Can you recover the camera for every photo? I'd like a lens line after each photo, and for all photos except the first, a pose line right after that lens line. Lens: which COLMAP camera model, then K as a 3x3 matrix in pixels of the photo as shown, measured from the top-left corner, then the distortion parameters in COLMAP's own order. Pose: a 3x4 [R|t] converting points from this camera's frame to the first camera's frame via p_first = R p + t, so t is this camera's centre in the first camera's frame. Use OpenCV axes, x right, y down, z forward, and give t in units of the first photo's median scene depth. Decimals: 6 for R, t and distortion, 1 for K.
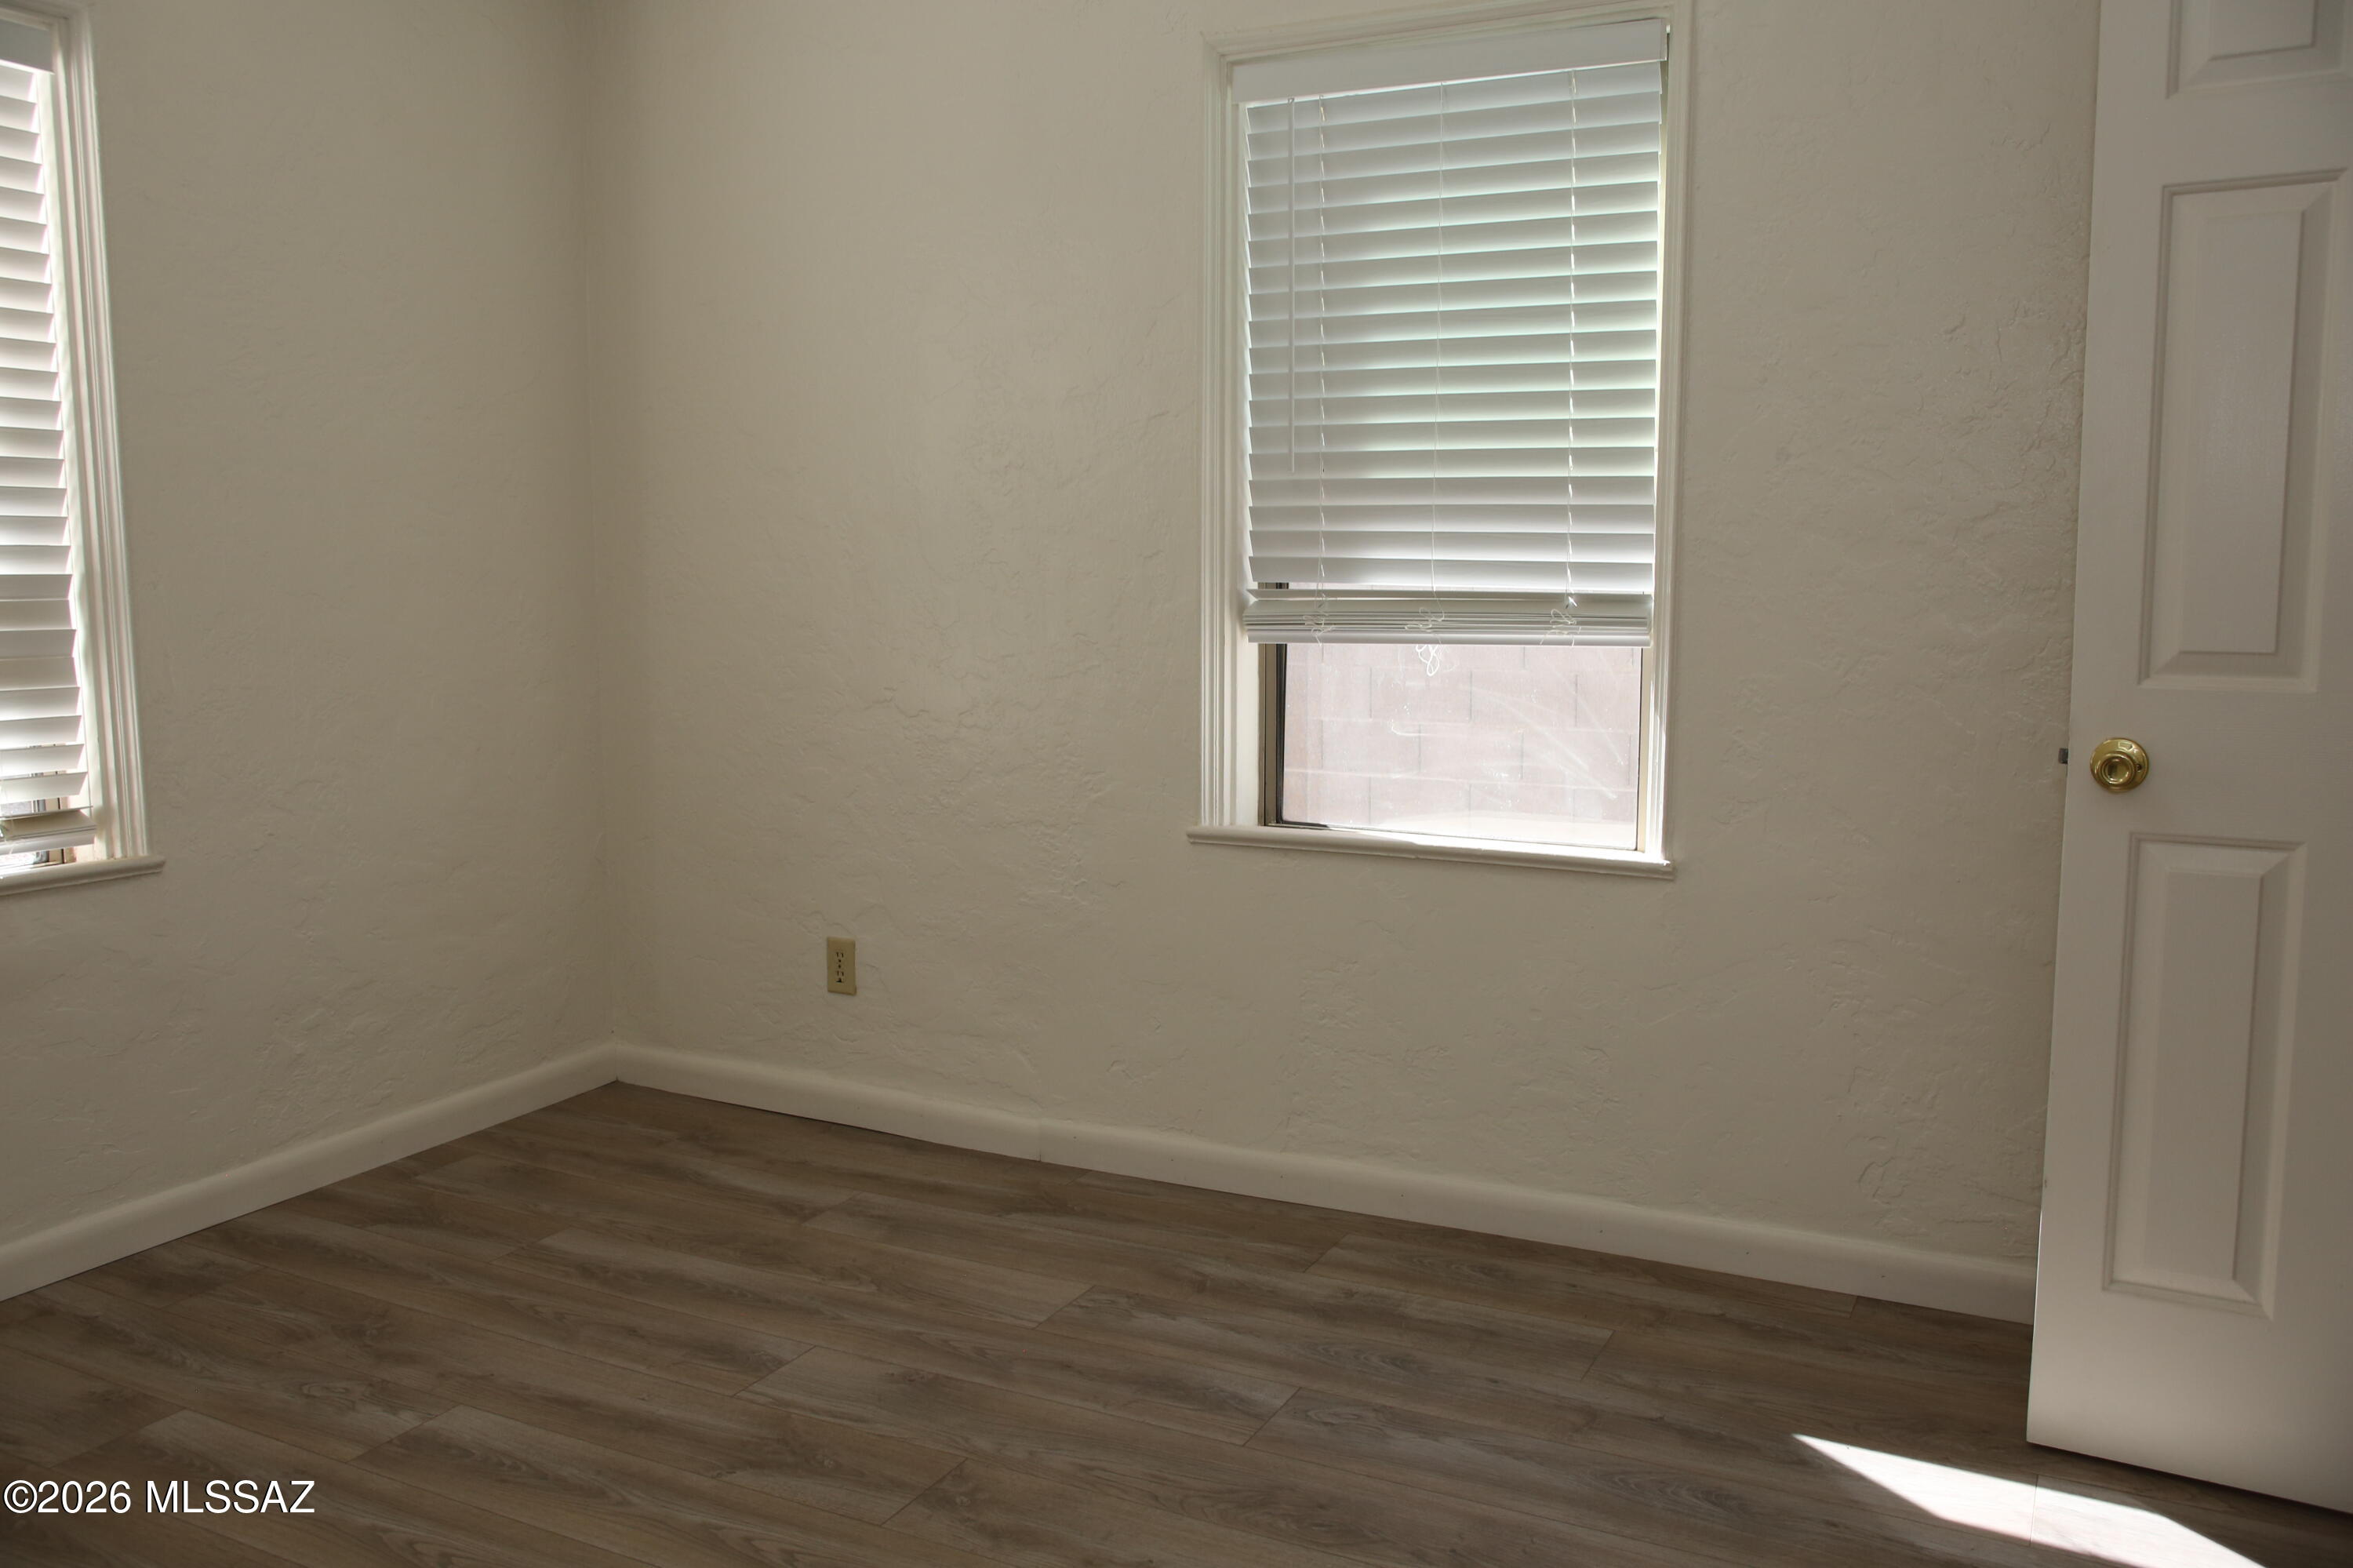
lens RADIAL K [[1859.4, 0, 1176.5], [0, 1859.4, 784.0], [0, 0, 1]] dist [-0.088390, 0.071751]
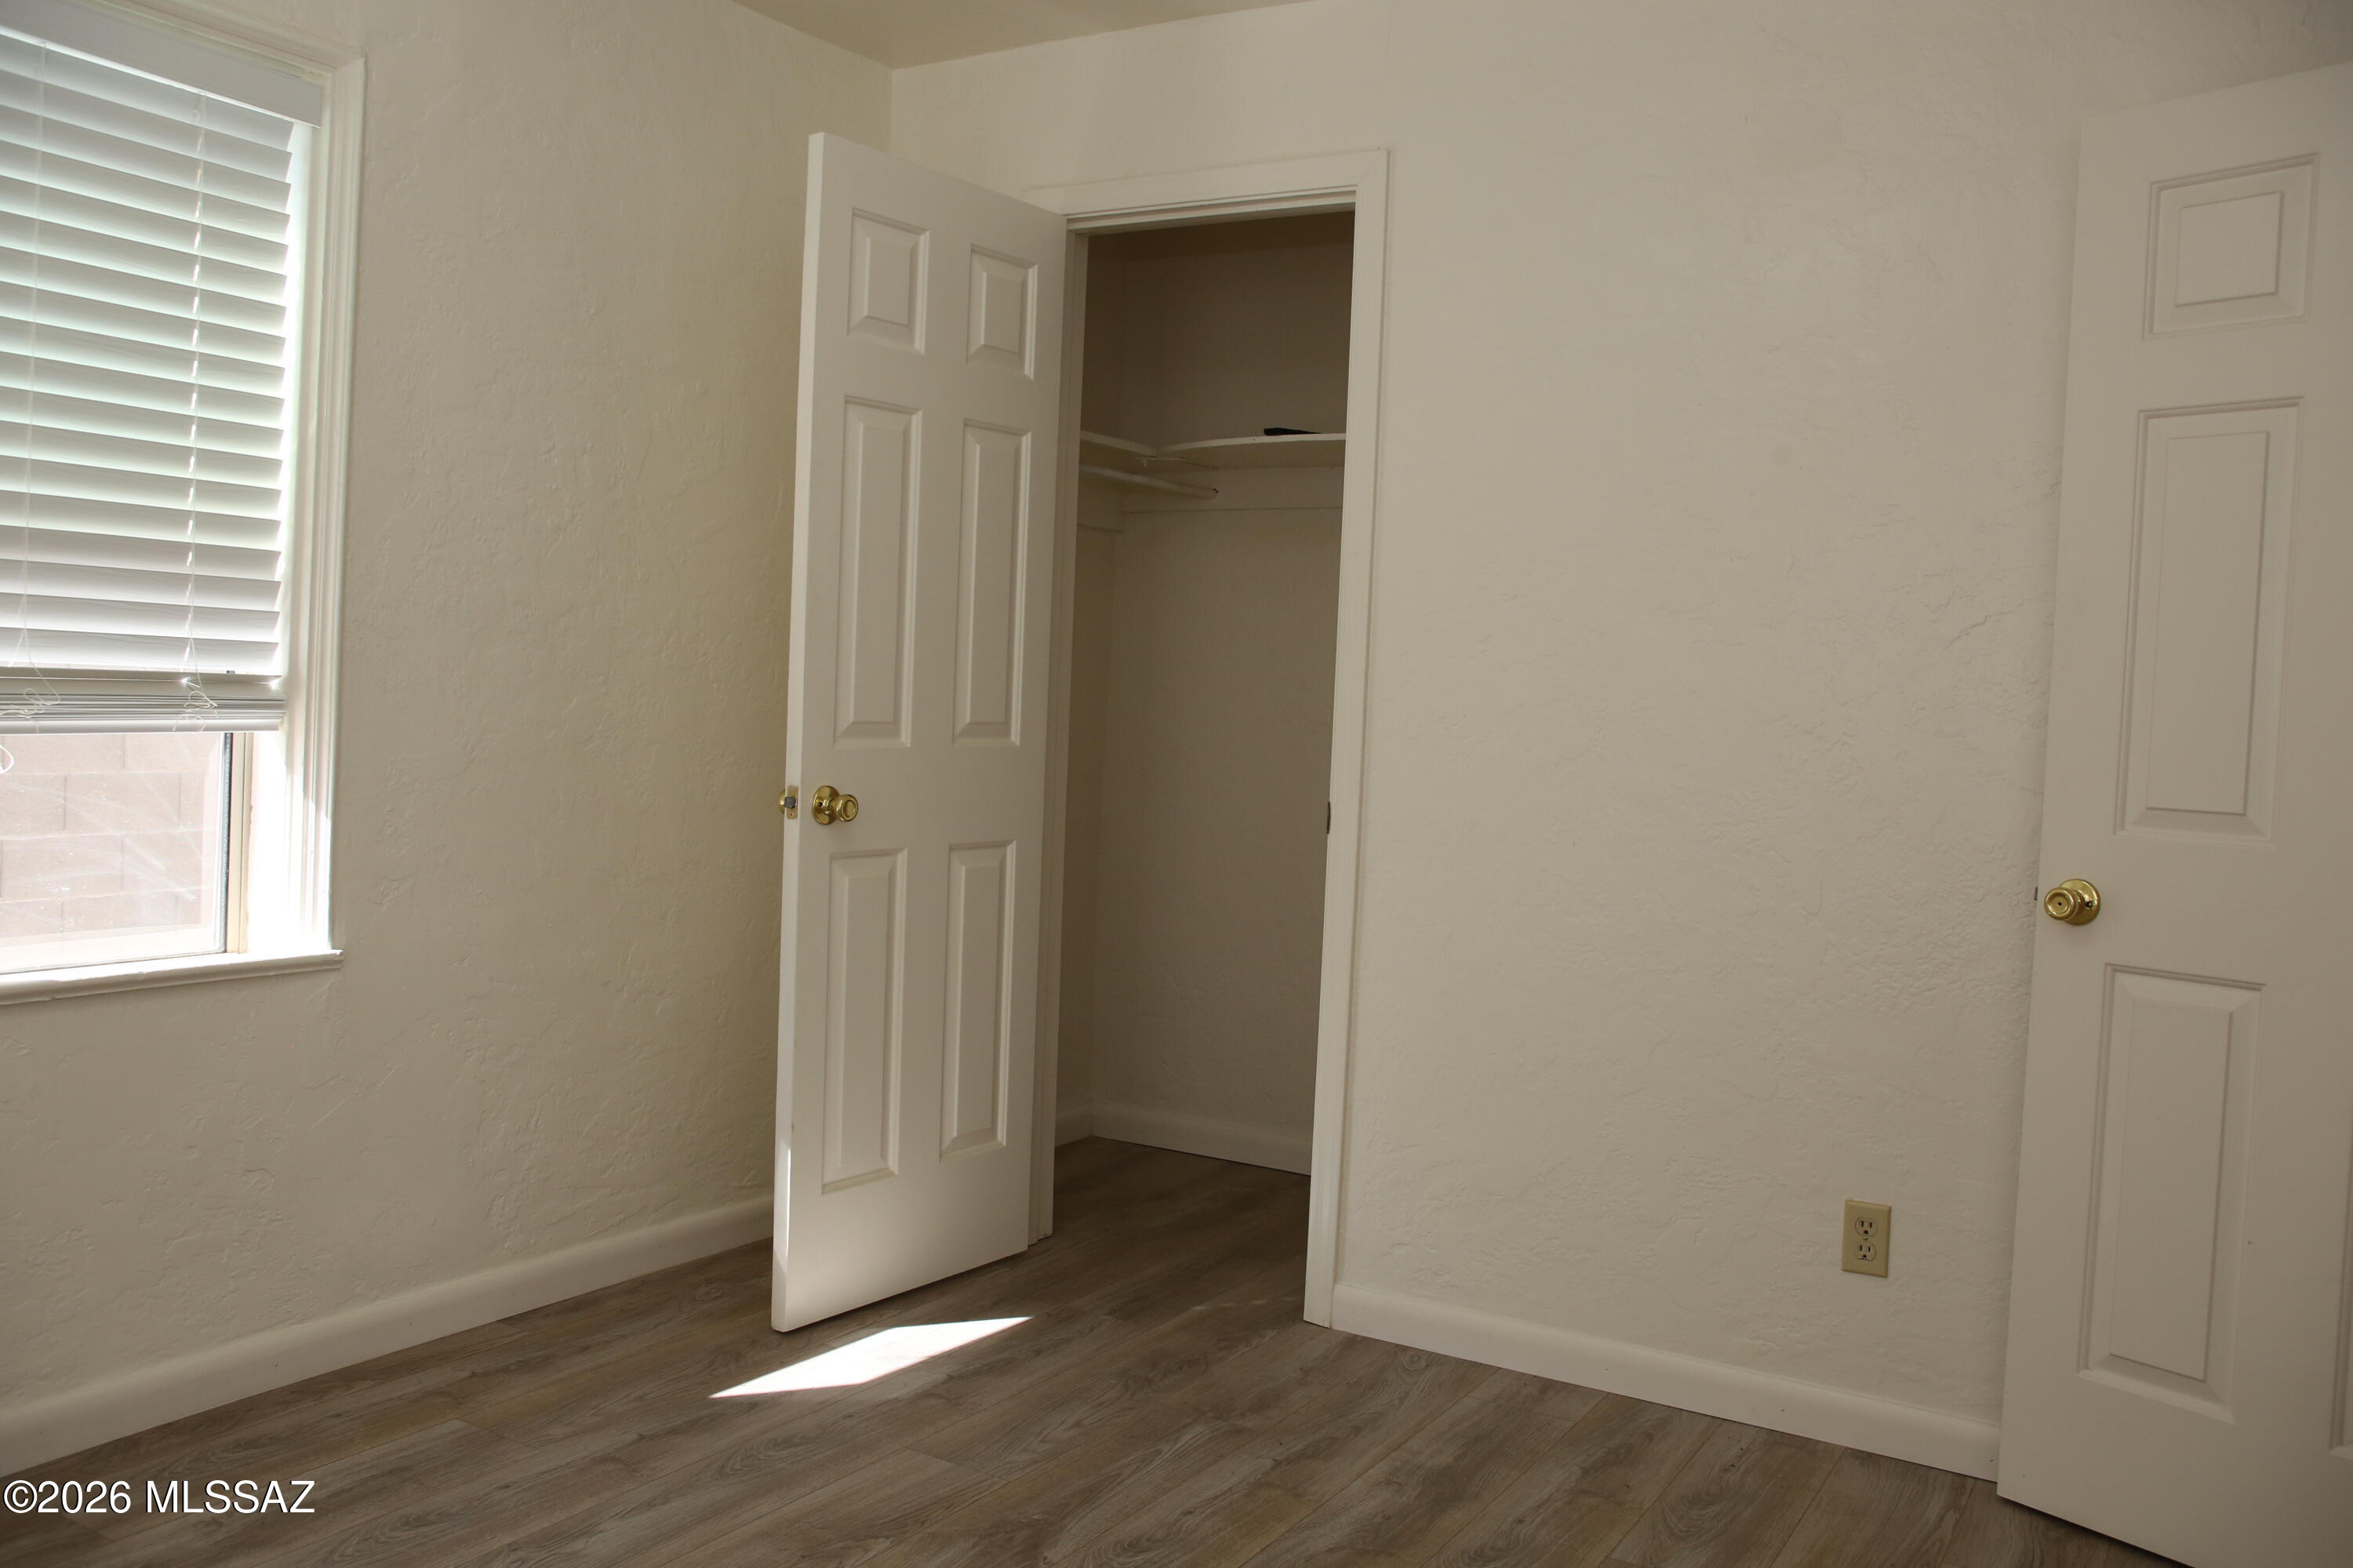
lens RADIAL K [[1859.4, 0, 1176.5], [0, 1859.4, 784.0], [0, 0, 1]] dist [-0.088390, 0.071751]
pose [[0.076888, -0.047208, 0.995921, -0.651152], [0.085348, 0.995524, 0.040600, -0.046296], [-0.993380, 0.081878, 0.080573, 0.477037]]
